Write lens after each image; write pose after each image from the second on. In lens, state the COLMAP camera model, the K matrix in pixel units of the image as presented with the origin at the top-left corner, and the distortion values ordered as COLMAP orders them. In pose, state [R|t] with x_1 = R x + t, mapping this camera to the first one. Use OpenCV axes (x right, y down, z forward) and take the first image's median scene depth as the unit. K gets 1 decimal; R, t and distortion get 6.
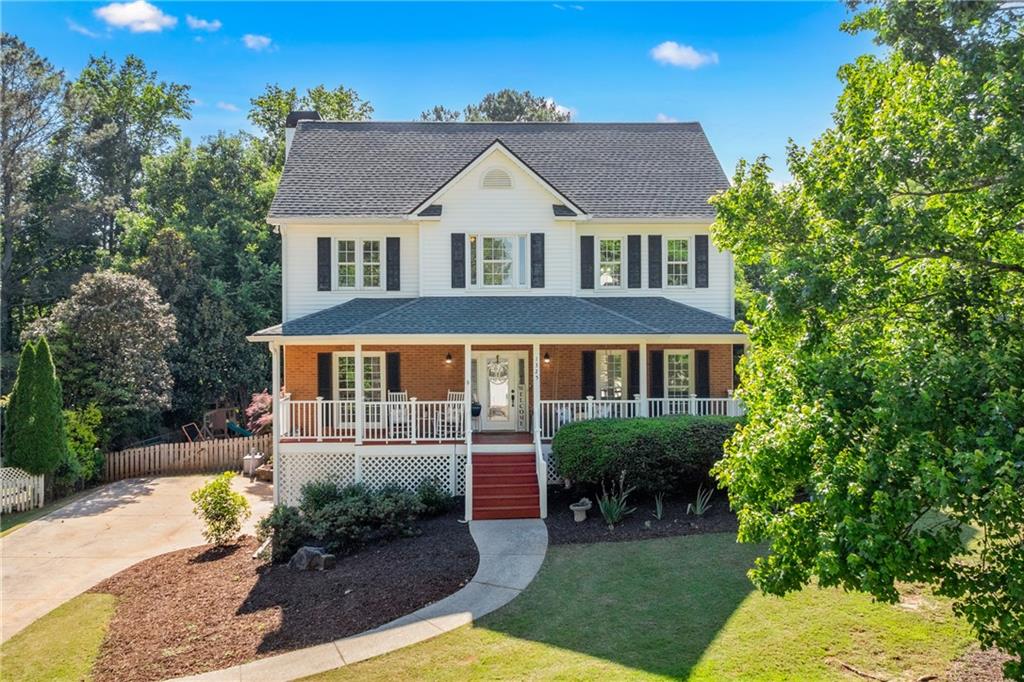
lens RADIAL K [[920.9, 0, 512.0], [0, 920.9, 341.0], [0, 0, 1]] dist [-0.013792, -0.010607]
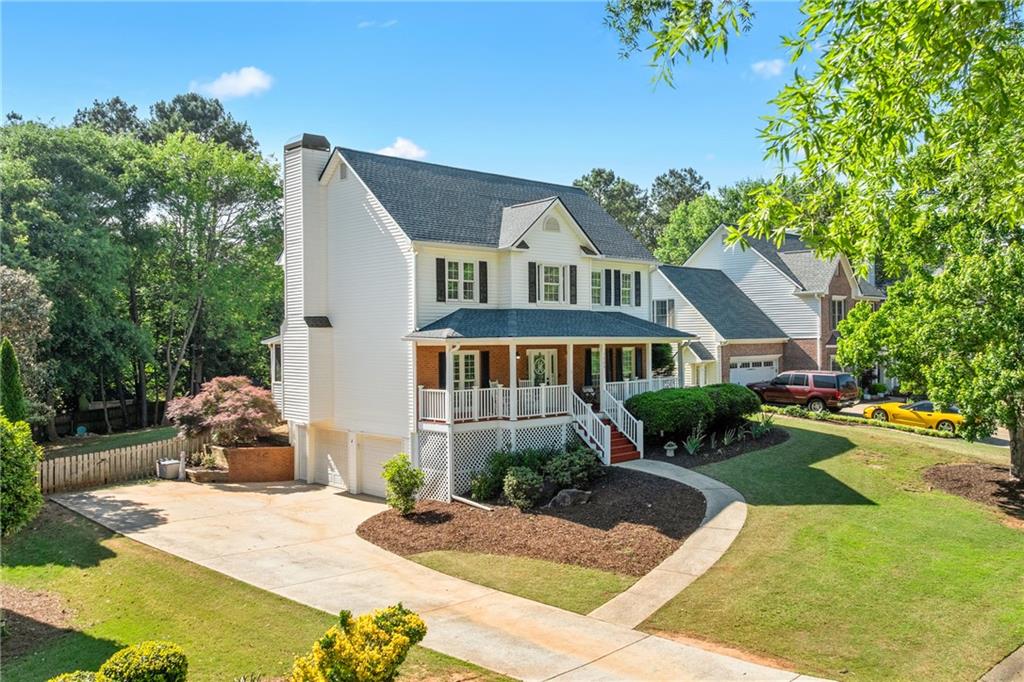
lens RADIAL K [[920.9, 0, 512.0], [0, 920.9, 341.0], [0, 0, 1]] dist [-0.013792, -0.010607]
pose [[0.728991, -0.002019, 0.684520, -0.983122], [0.007186, 0.999963, -0.004703, 0.004710], [-0.684486, 0.008348, 0.728979, 0.036315]]
